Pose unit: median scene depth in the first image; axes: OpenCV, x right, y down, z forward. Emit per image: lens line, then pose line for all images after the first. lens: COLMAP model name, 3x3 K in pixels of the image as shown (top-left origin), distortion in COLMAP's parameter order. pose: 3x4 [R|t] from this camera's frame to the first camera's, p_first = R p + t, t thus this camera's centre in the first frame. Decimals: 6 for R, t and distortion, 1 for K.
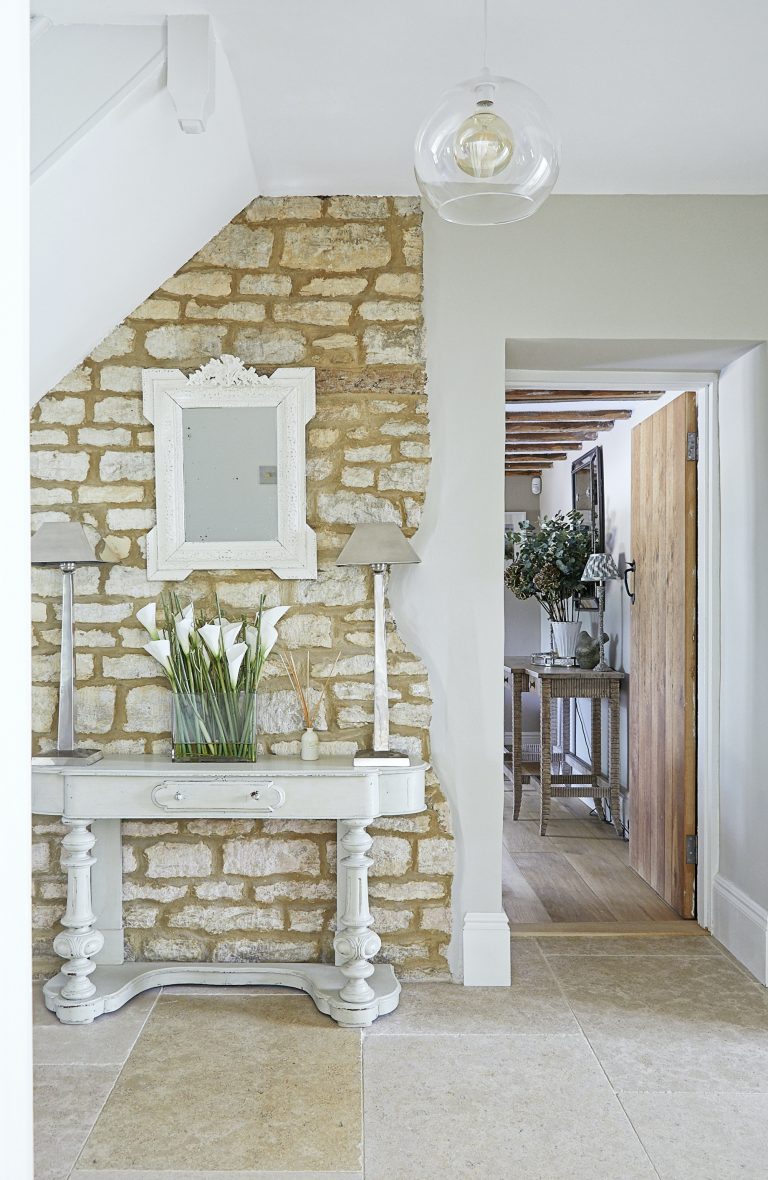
lens RADIAL K [[785.4, 0, 384.0], [0, 785.4, 590.0], [0, 0, 1]] dist [0.003102, 0.001379]
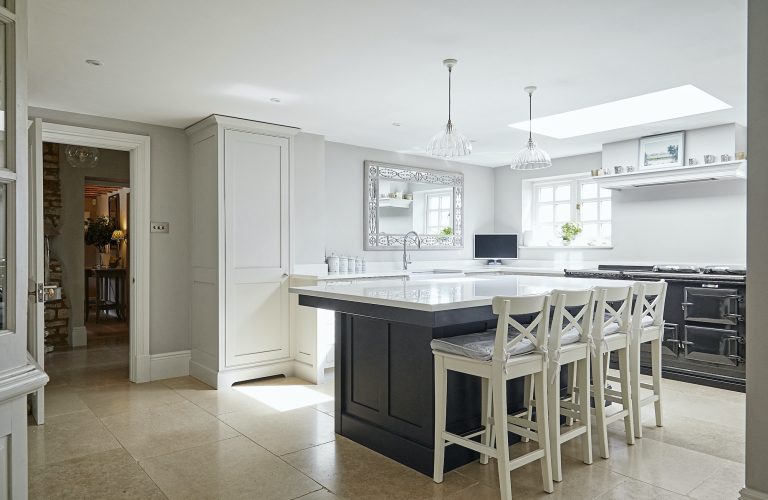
lens RADIAL K [[511.2, 0, 384.0], [0, 511.2, 250.0], [0, 0, 1]] dist [0.003102, 0.001379]
pose [[0.761335, -0.002643, 0.648353, -0.348085], [-0.003873, 0.999955, 0.008624, 0.011124], [-0.648347, -0.009077, 0.761291, -1.820043]]
